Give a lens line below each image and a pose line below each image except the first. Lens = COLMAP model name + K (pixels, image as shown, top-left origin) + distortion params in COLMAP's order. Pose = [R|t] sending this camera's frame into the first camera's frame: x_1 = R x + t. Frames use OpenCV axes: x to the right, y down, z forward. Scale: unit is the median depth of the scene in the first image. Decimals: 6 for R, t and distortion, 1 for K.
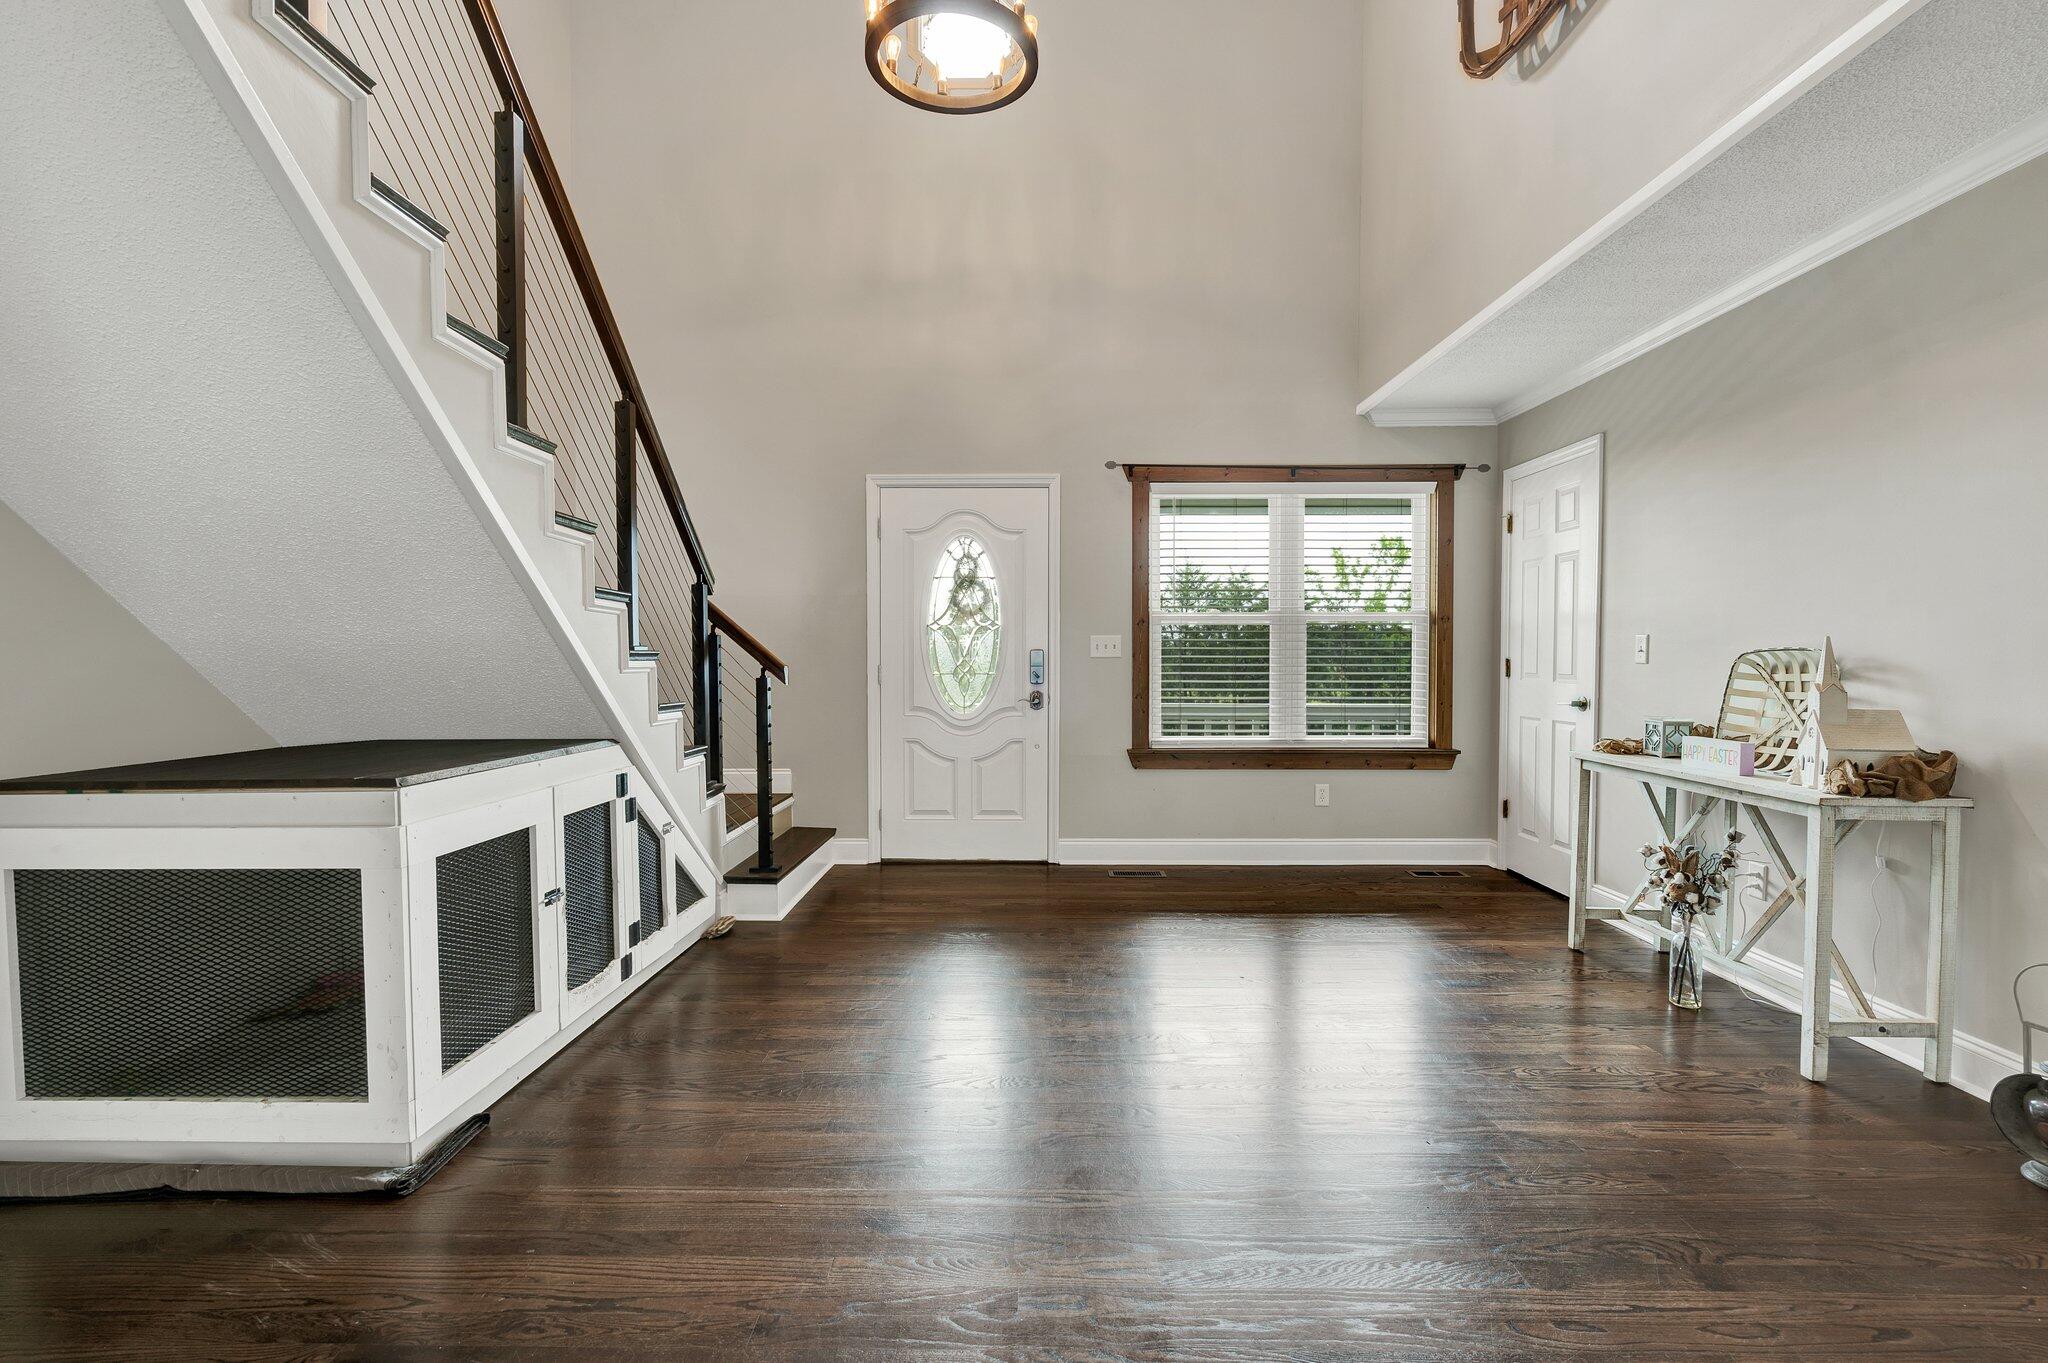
lens RADIAL K [[934.2, 0, 1034.9], [0, 934.2, 686.8], [0, 0, 1]] dist [-0.005030, 0.002285]
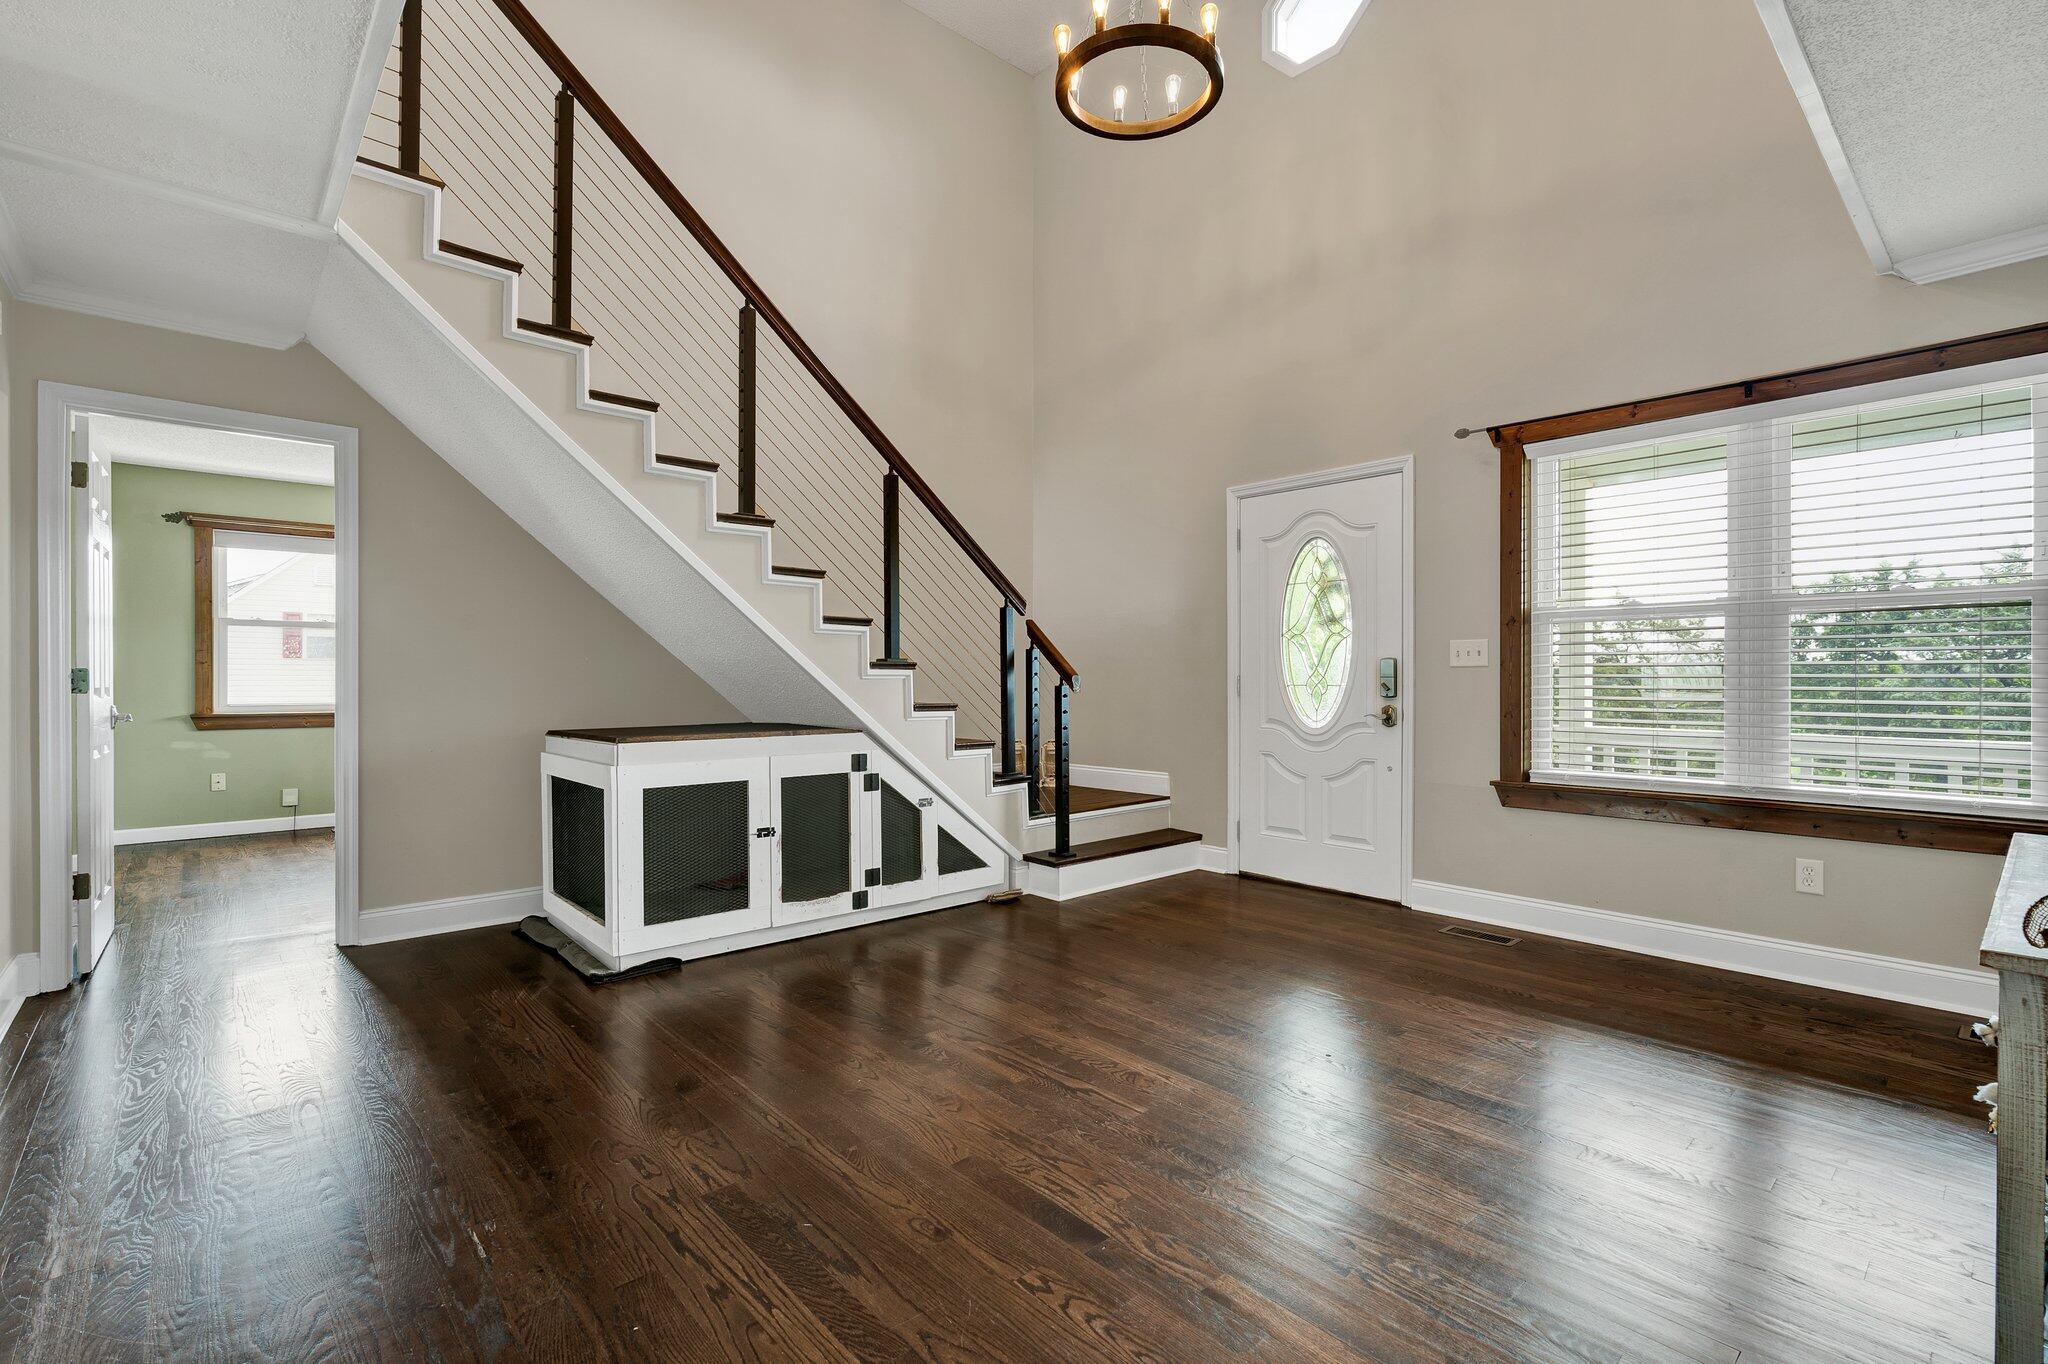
lens RADIAL K [[934.2, 0, 1036.2], [0, 934.2, 679.1], [0, 0, 1]] dist [-0.005030, 0.002285]
pose [[0.673987, 0.001933, -0.738741, 0.430444], [-0.021902, 0.999609, -0.017367, 0.002227], [0.738419, 0.027885, 0.673766, 0.169619]]
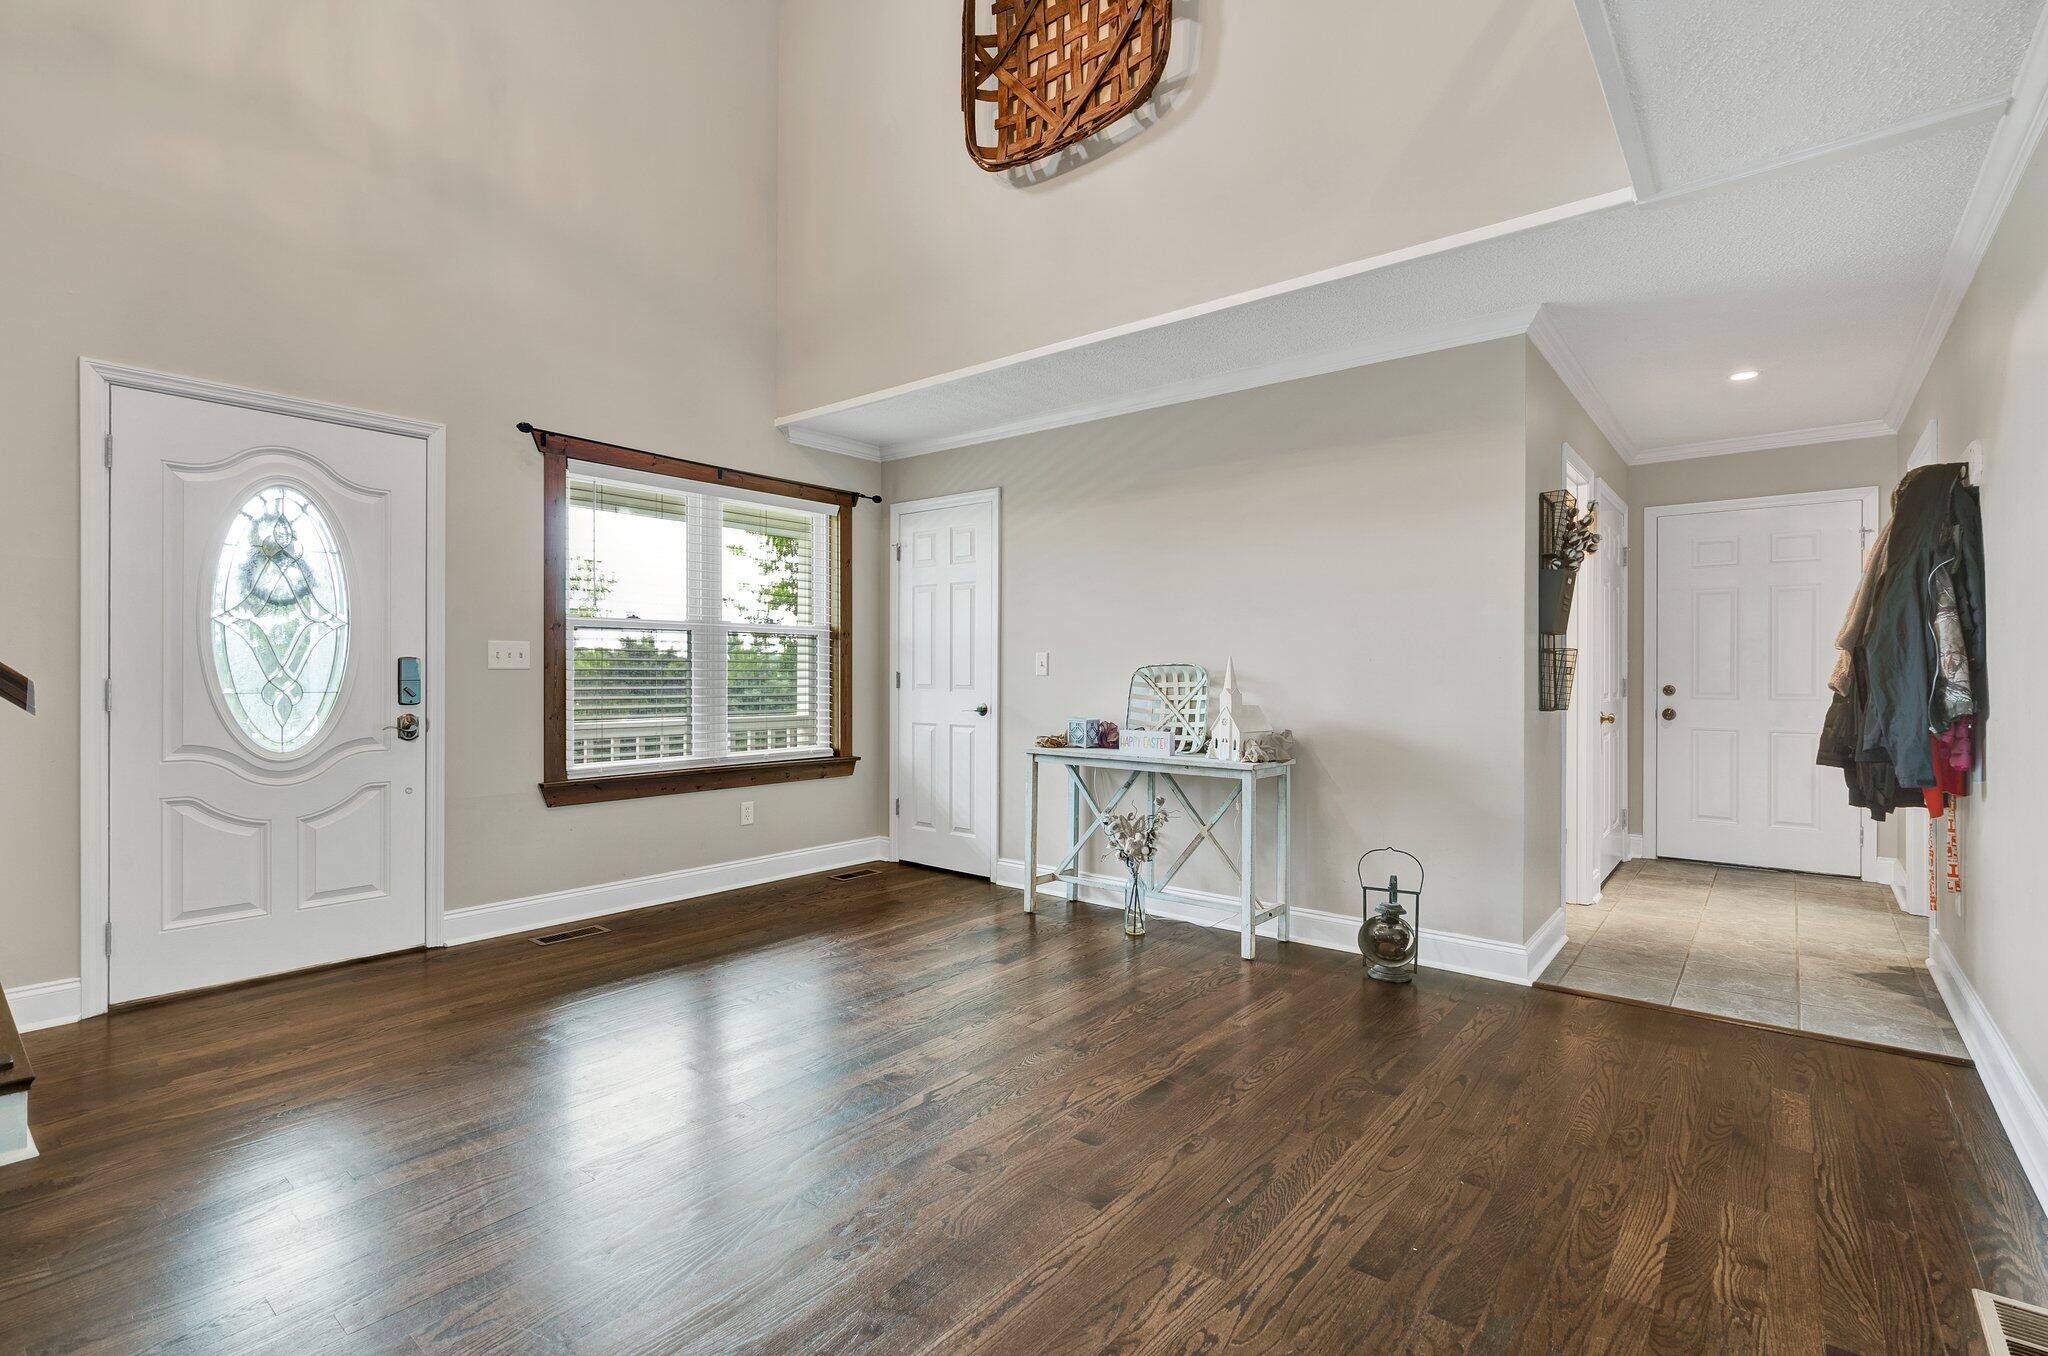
lens RADIAL K [[934.2, 0, 1030.5], [0, 934.2, 673.2], [0, 0, 1]] dist [-0.005030, 0.002285]
pose [[0.625001, 0.002551, 0.780620, -0.265184], [0.022272, 0.999529, -0.021099, -0.001556], [-0.780306, 0.030573, 0.624650, 0.170733]]
